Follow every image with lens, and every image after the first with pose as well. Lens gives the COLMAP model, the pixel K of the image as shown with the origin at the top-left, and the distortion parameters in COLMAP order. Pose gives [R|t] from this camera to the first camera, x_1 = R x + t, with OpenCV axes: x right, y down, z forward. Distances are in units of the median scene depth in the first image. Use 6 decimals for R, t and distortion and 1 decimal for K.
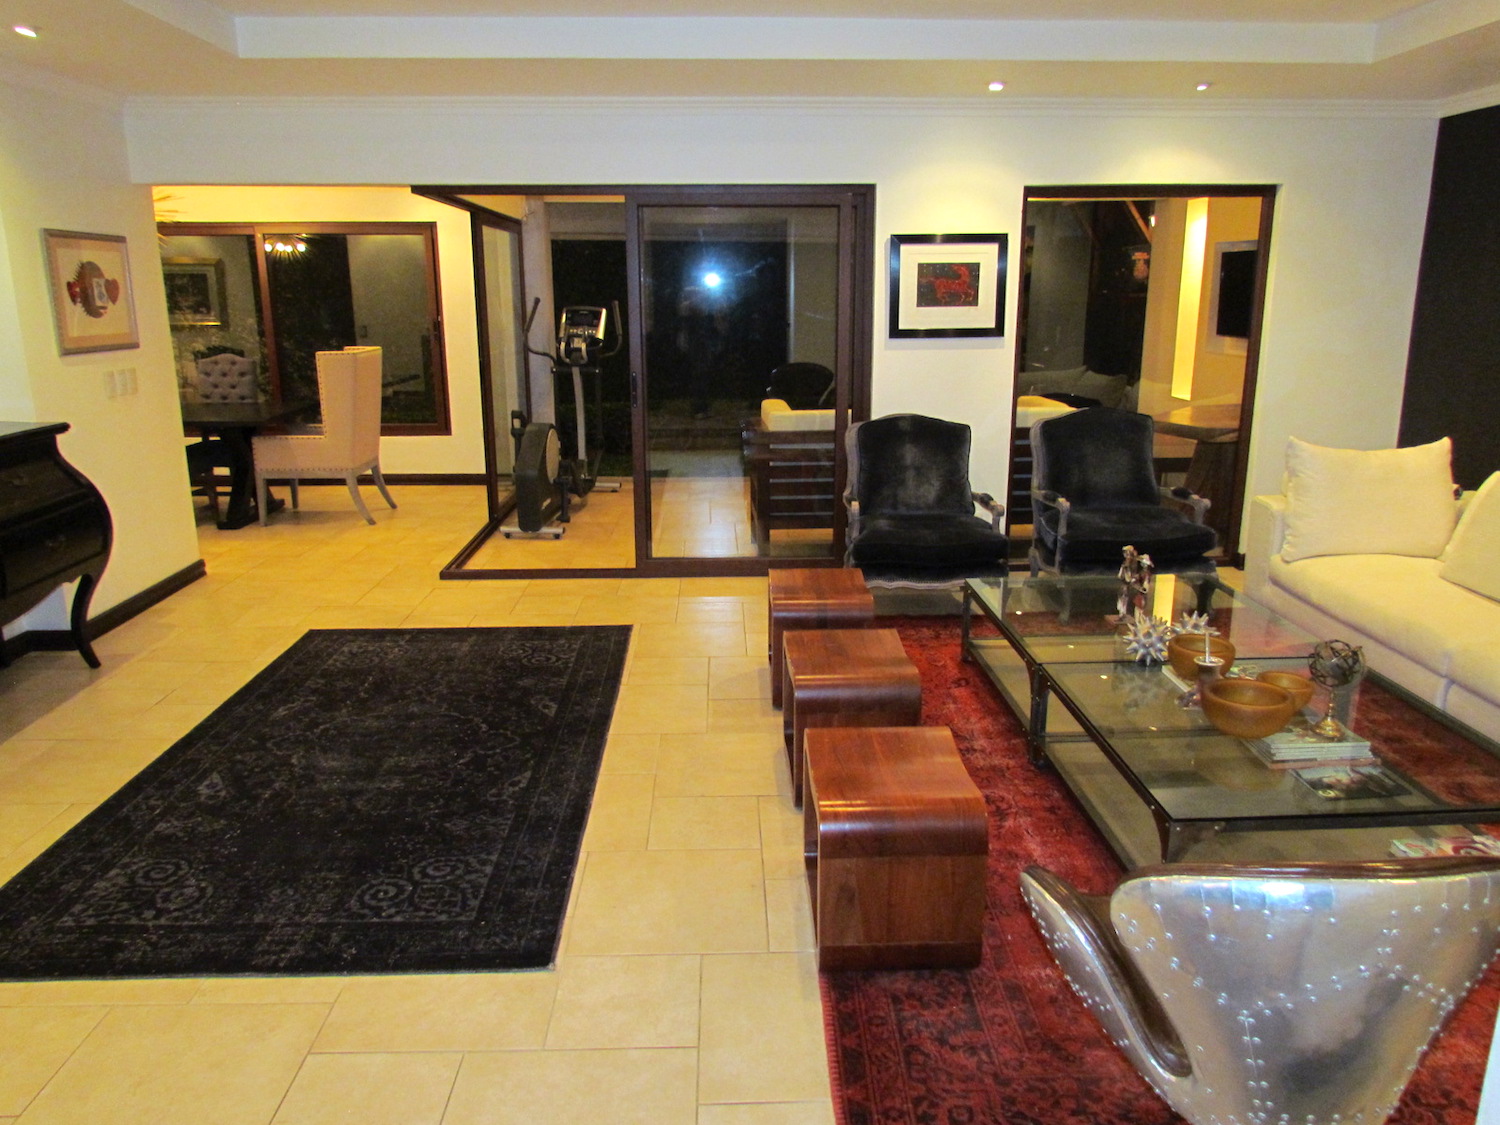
lens RADIAL K [[1070.7, 0, 728.2], [0, 1070.7, 554.0], [0, 0, 1]] dist [-0.023325, 0.002509]
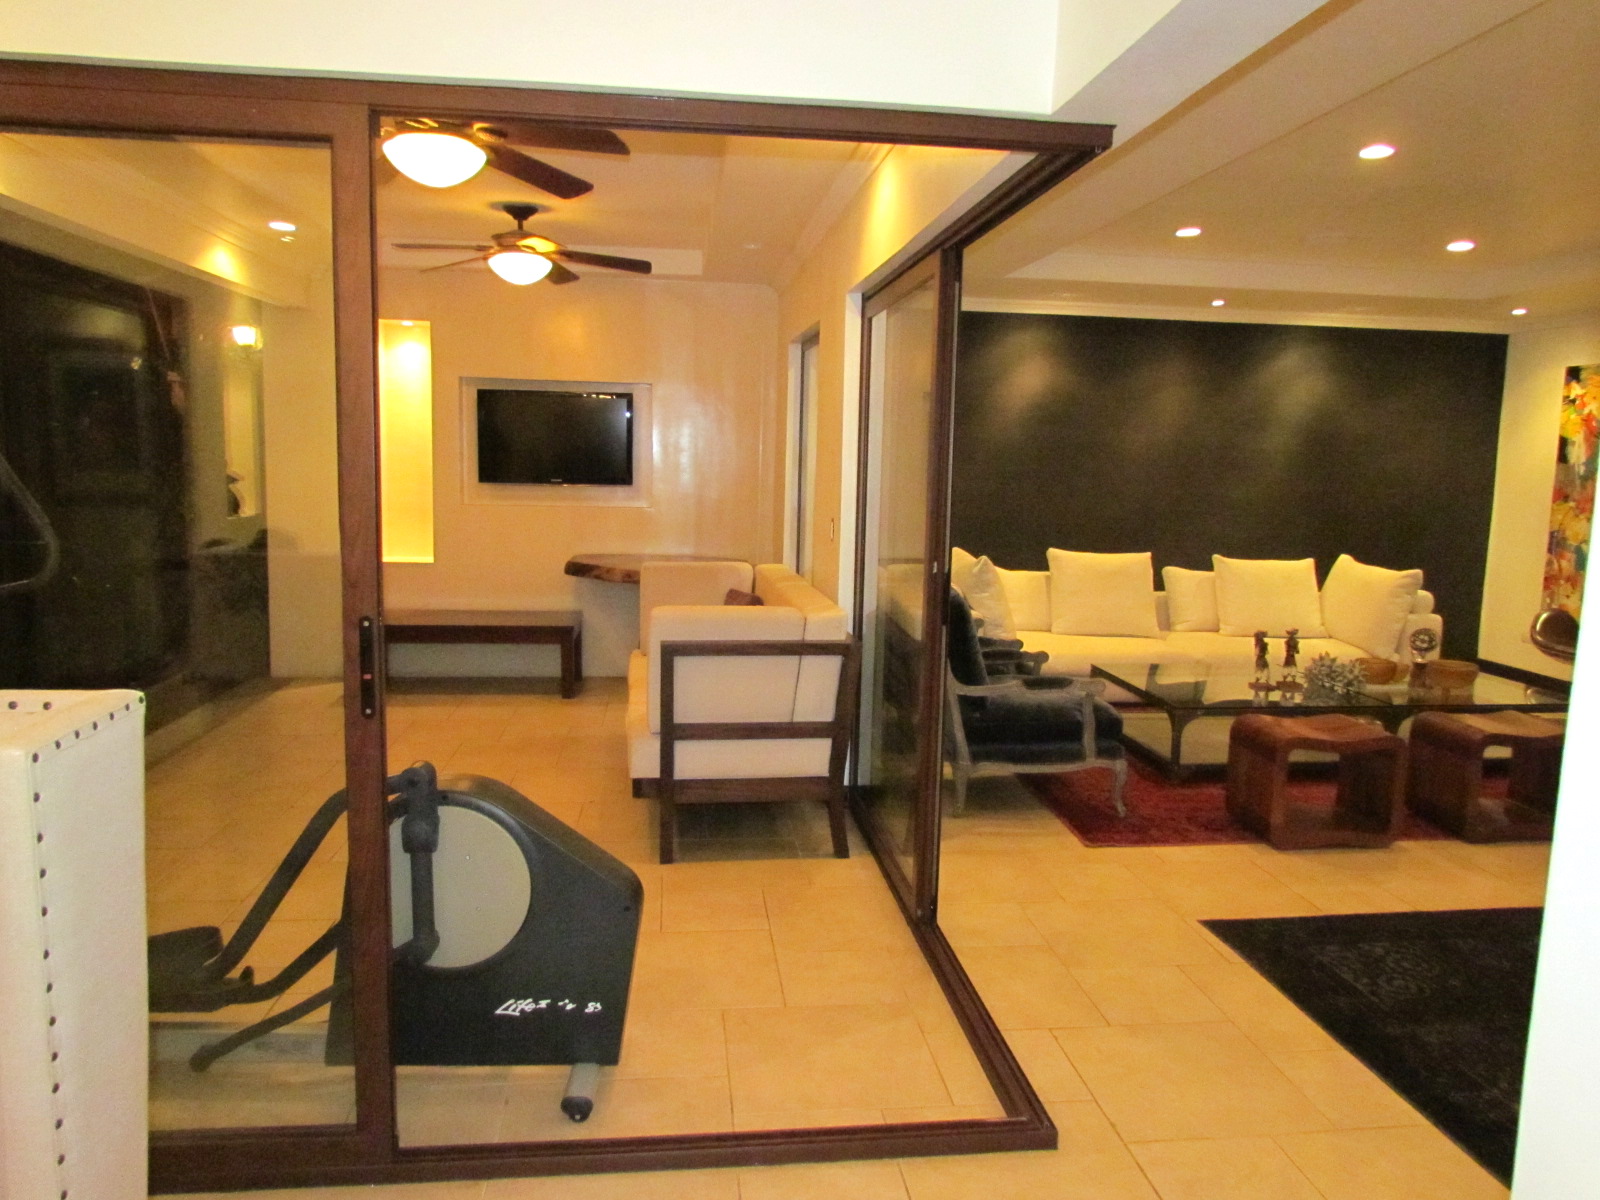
lens RADIAL K [[1142.1, 0, 813.8], [0, 1142.1, 608.3], [0, 0, 1]] dist [-0.023325, 0.002509]
pose [[-0.112448, -0.129138, 0.985230, -0.847112], [0.213873, 0.965134, 0.150914, -0.323276], [-0.970368, 0.227684, -0.080908, 1.427871]]
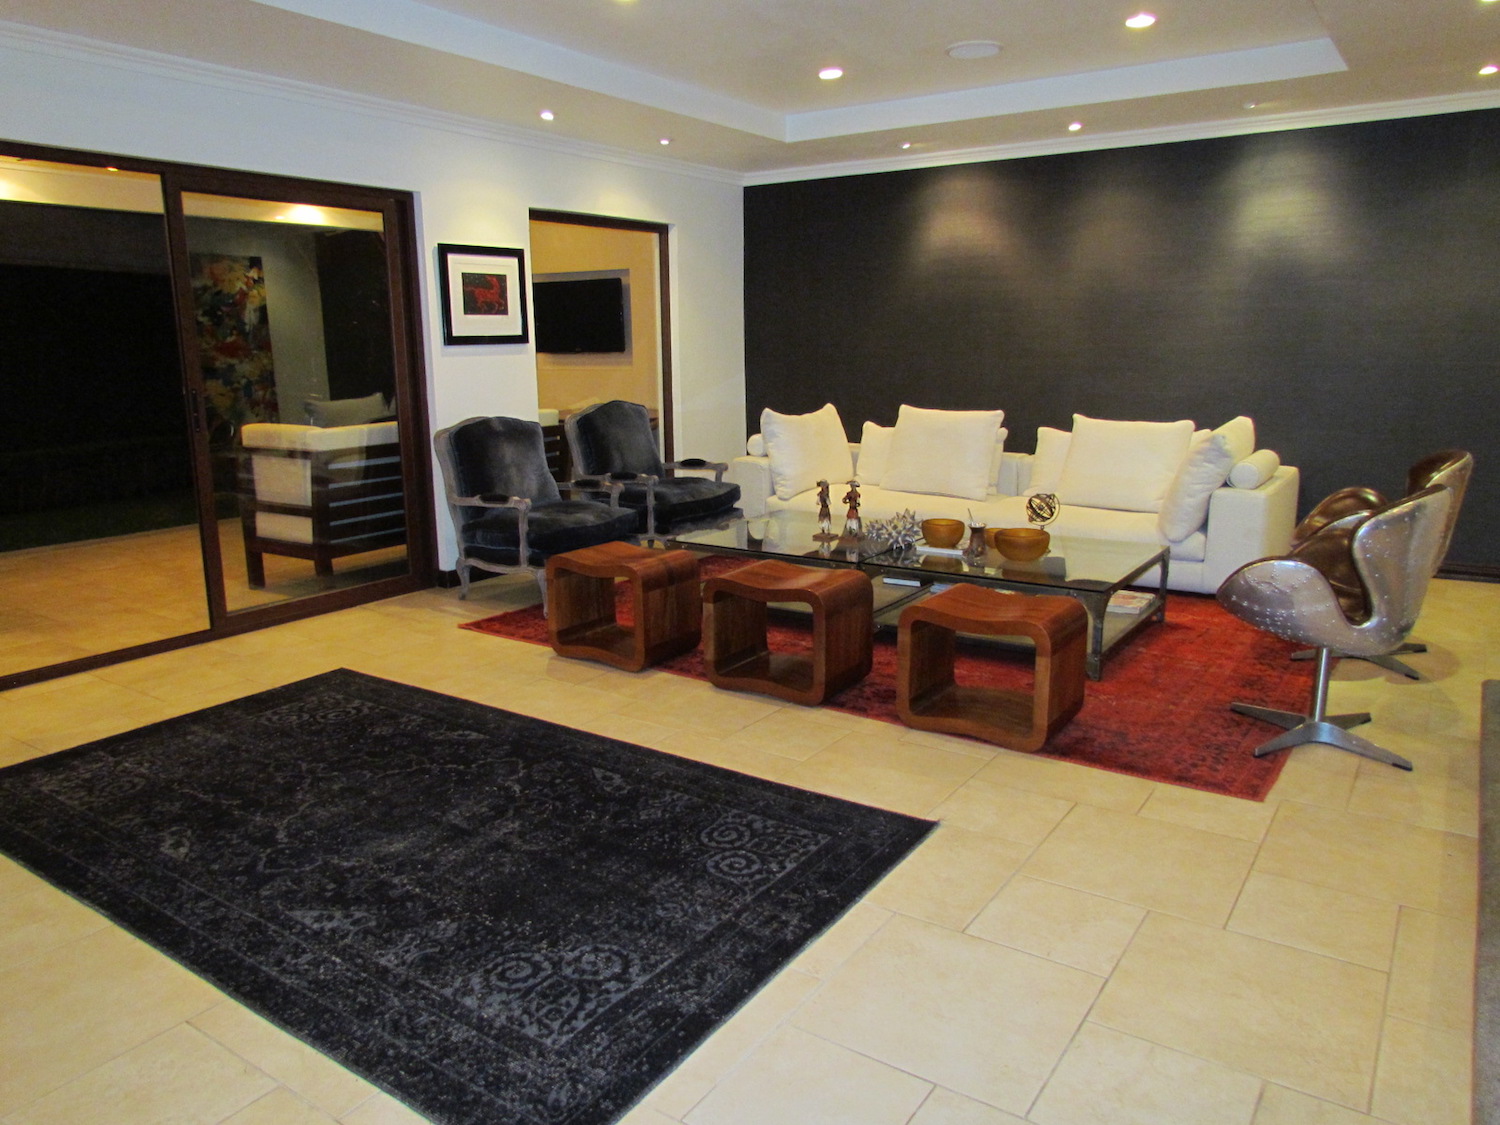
lens RADIAL K [[1070.7, 0, 753.7], [0, 1070.7, 570.3], [0, 0, 1]] dist [-0.023325, 0.002509]
pose [[0.576725, -0.171809, 0.798667, -0.659454], [0.199658, 0.977631, 0.066132, -0.002338], [-0.792164, 0.121320, 0.598128, 0.236552]]
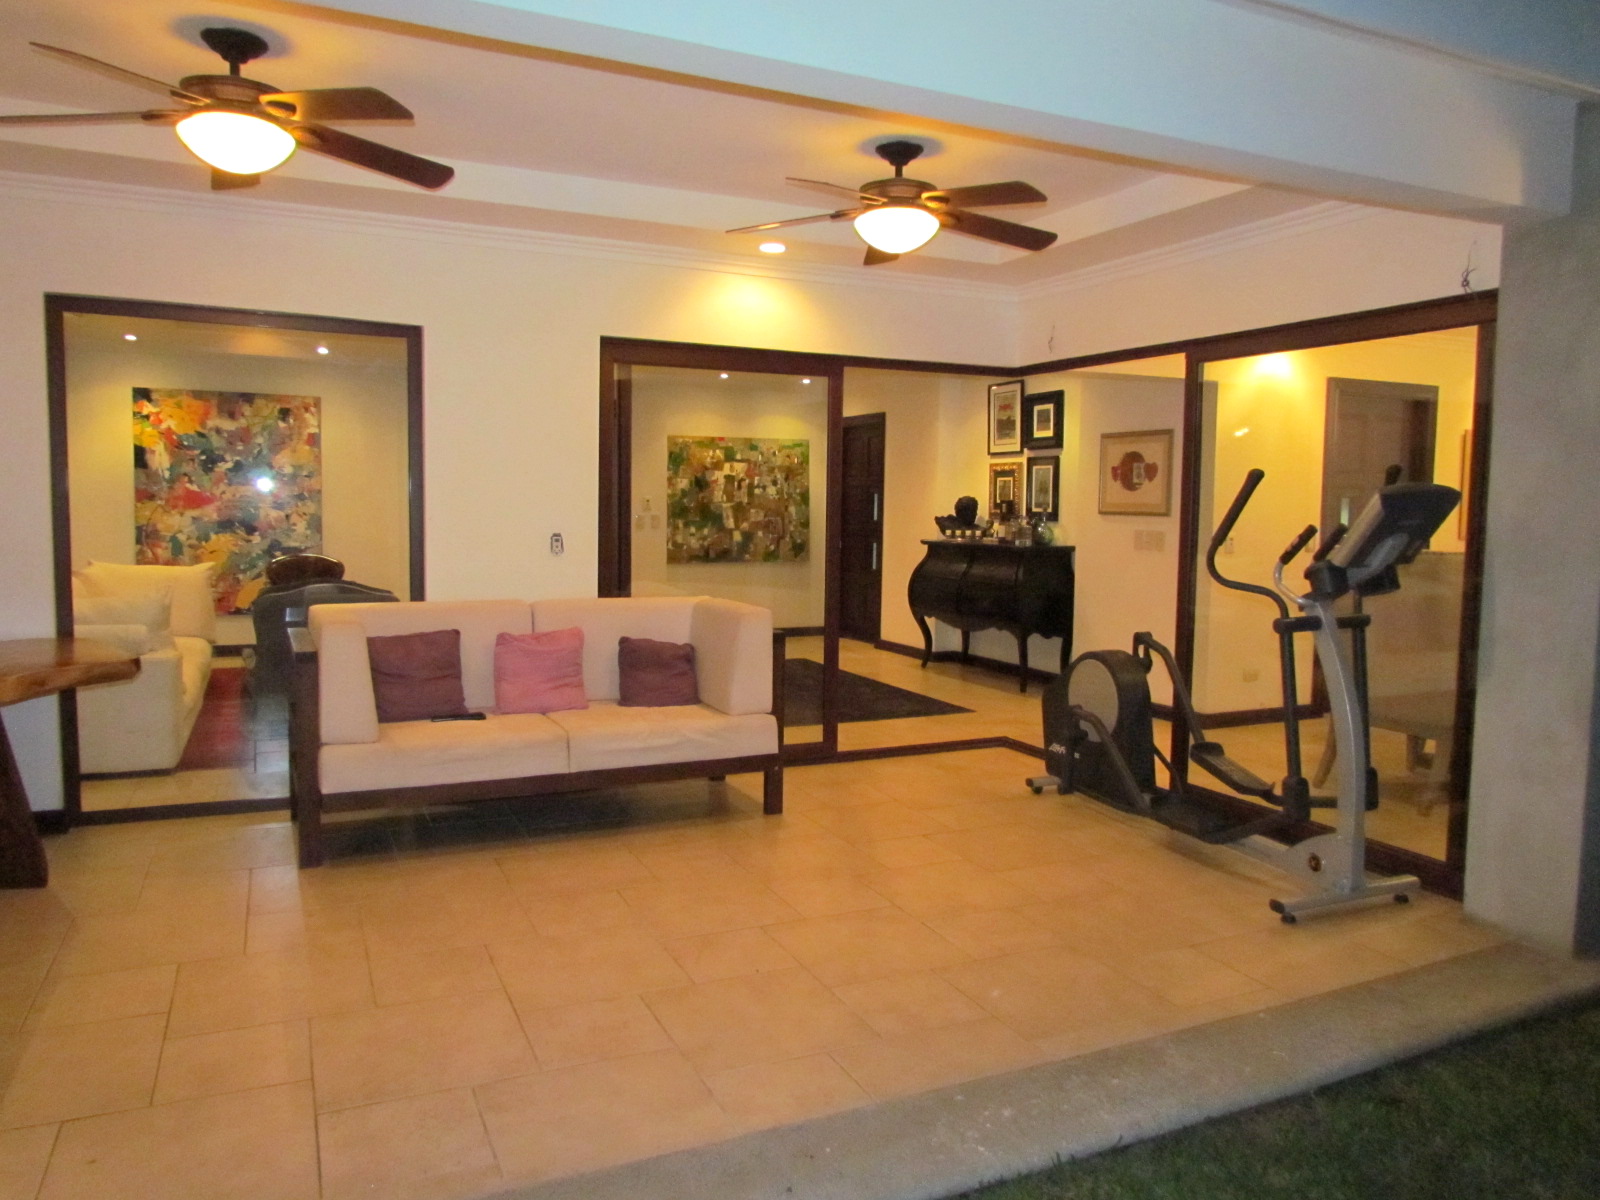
lens RADIAL K [[1142.1, 0, 801.0], [0, 1142.1, 593.5], [0, 0, 1]] dist [-0.023325, 0.002509]
pose [[-0.915186, 0.019246, -0.402573, 0.449836], [-0.108298, 0.950380, 0.291634, -0.539108], [0.388210, 0.310497, -0.867689, 2.418604]]
